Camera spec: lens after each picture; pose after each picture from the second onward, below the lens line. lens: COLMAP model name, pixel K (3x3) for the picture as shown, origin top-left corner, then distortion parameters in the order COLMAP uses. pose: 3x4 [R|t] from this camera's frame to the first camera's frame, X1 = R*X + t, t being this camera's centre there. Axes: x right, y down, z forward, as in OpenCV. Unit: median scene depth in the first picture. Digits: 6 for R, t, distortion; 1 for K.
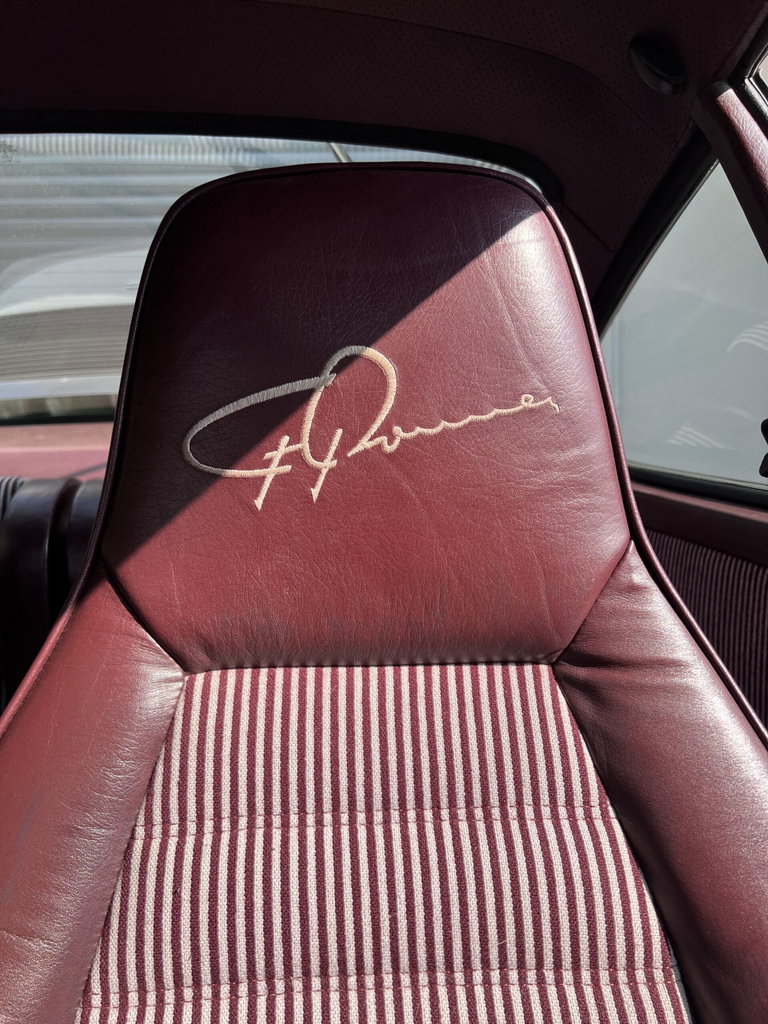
lens RADIAL K [[778.5, 0, 382.5], [0, 778.5, 507.0], [0, 0, 1]] dist [0.027405, -0.011641]
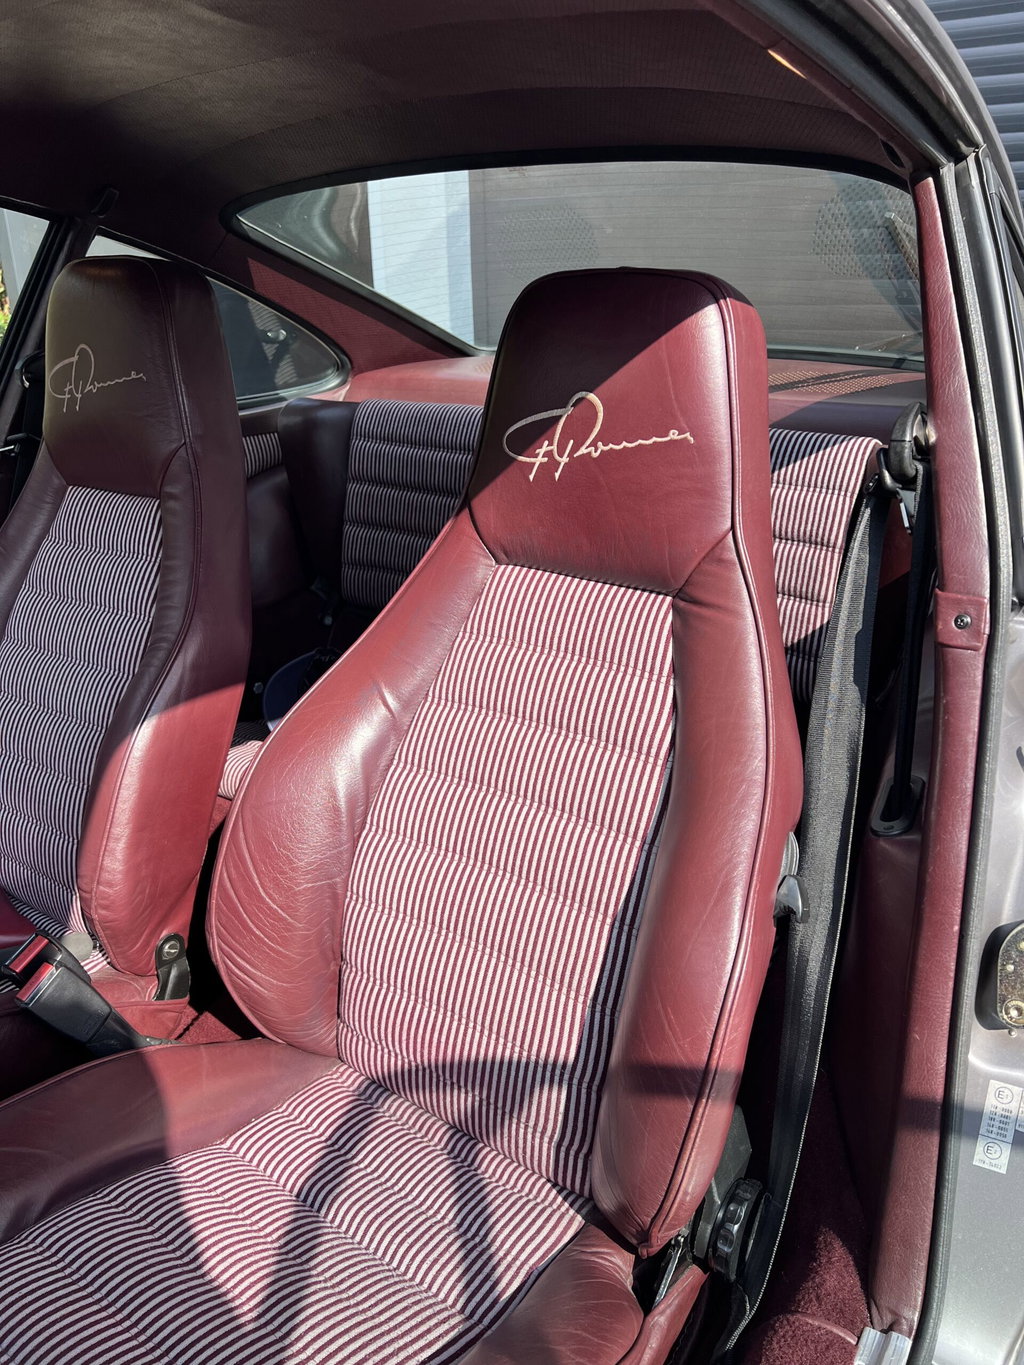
lens RADIAL K [[1037.7, 0, 514.0], [0, 1037.7, 683.9], [0, 0, 1]] dist [0.027405, -0.011641]
pose [[0.800984, 0.238951, -0.548932, 1.250843], [-0.087062, 0.953640, 0.288083, -0.239227], [0.592321, -0.182959, 0.784654, -1.006872]]
